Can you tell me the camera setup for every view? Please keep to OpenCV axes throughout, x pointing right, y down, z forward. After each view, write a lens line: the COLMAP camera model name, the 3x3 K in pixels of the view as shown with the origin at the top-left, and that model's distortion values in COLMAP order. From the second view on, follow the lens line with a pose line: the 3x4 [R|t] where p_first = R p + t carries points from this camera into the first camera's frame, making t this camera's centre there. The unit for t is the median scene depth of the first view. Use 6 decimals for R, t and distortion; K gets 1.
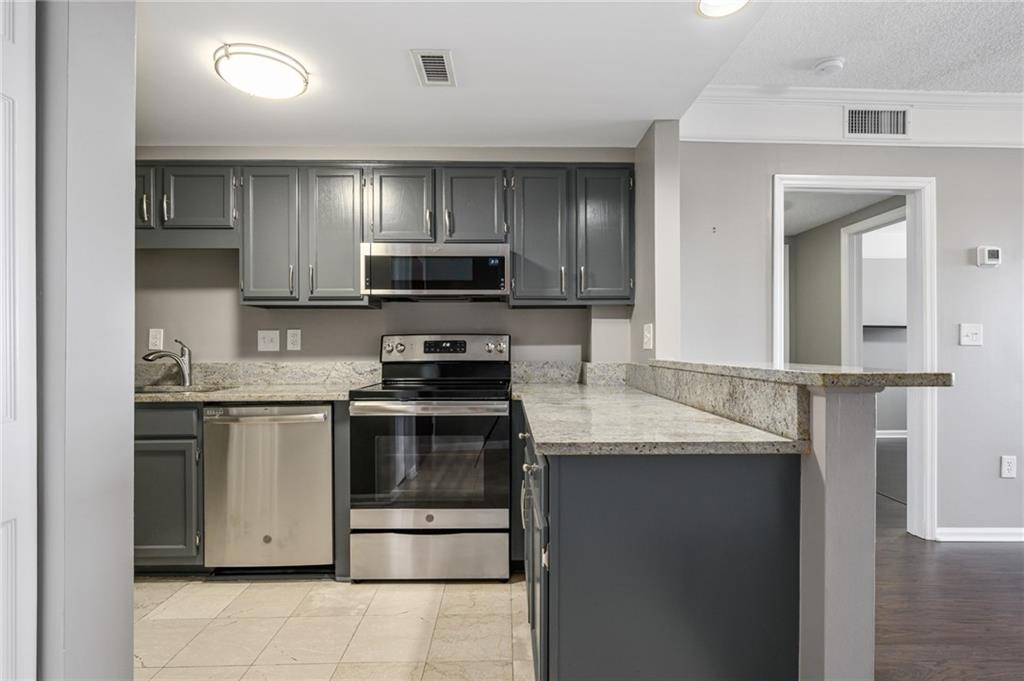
lens RADIAL K [[494.1, 0, 515.8], [0, 494.1, 346.1], [0, 0, 1]] dist [-0.001792, -0.000040]
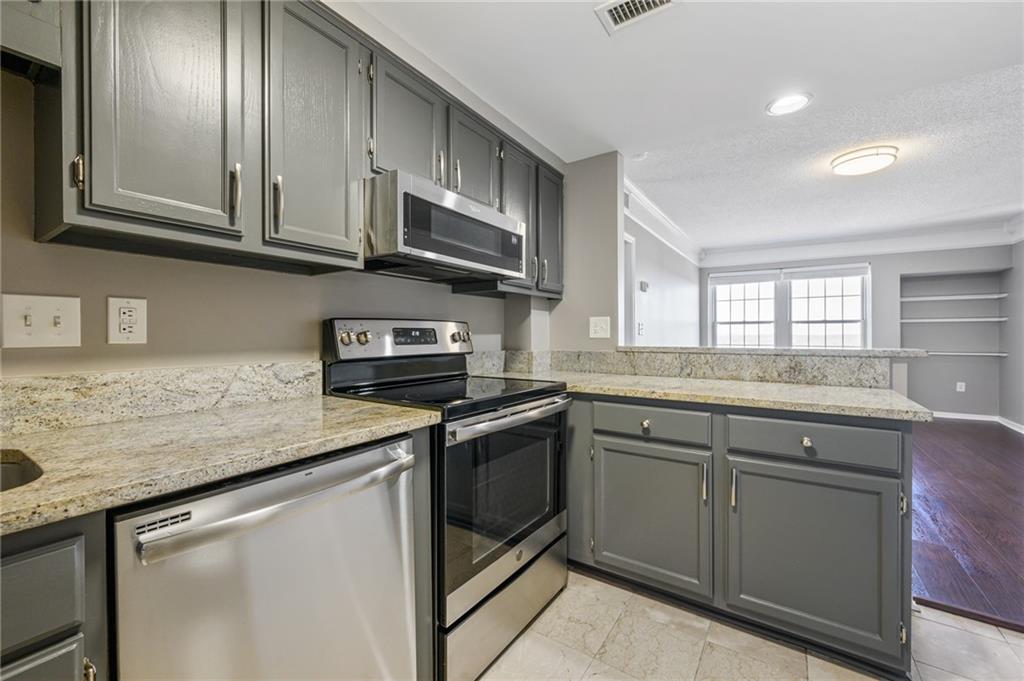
lens RADIAL K [[411.2, 0, 516.8], [0, 411.2, 337.1], [0, 0, 1]] dist [0.000684, -0.000012]
pose [[0.573695, -0.003278, 0.819062, -0.606817], [0.000132, 0.999992, 0.003910, 0.000319], [-0.819069, -0.002135, 0.573691, 0.540071]]
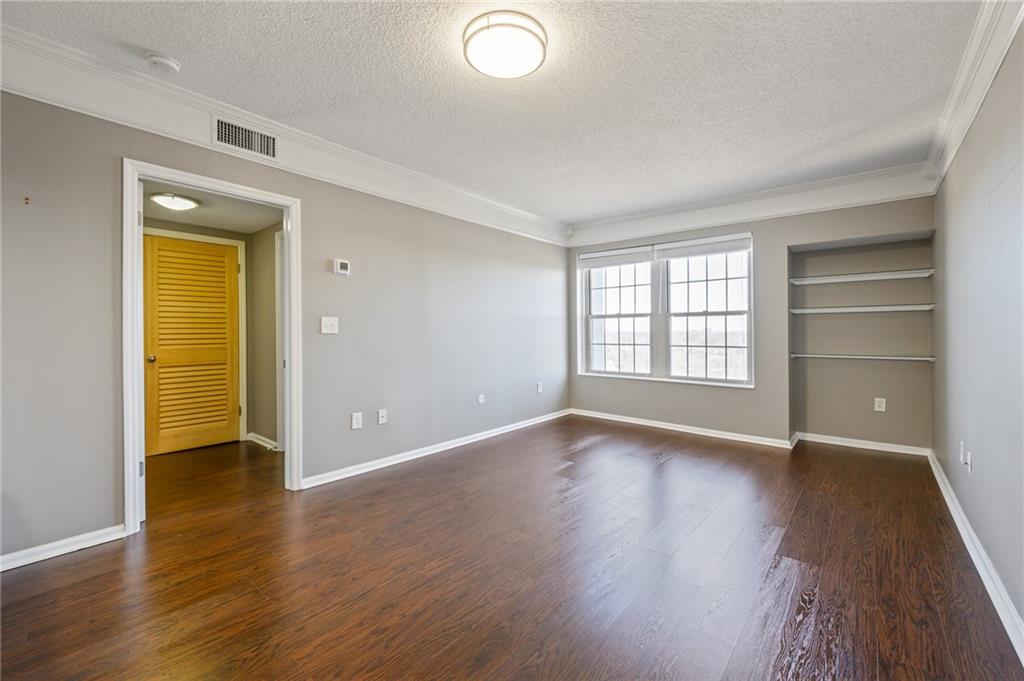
lens RADIAL K [[418.5, 0, 512.0], [0, 418.5, 340.5], [0, 0, 1]] dist [-0.016806, -0.000026]
pose [[0.662089, -0.019394, 0.749175, 0.435711], [0.005910, 0.999769, 0.020658, -0.004833], [-0.749402, -0.009249, 0.662050, -0.103756]]
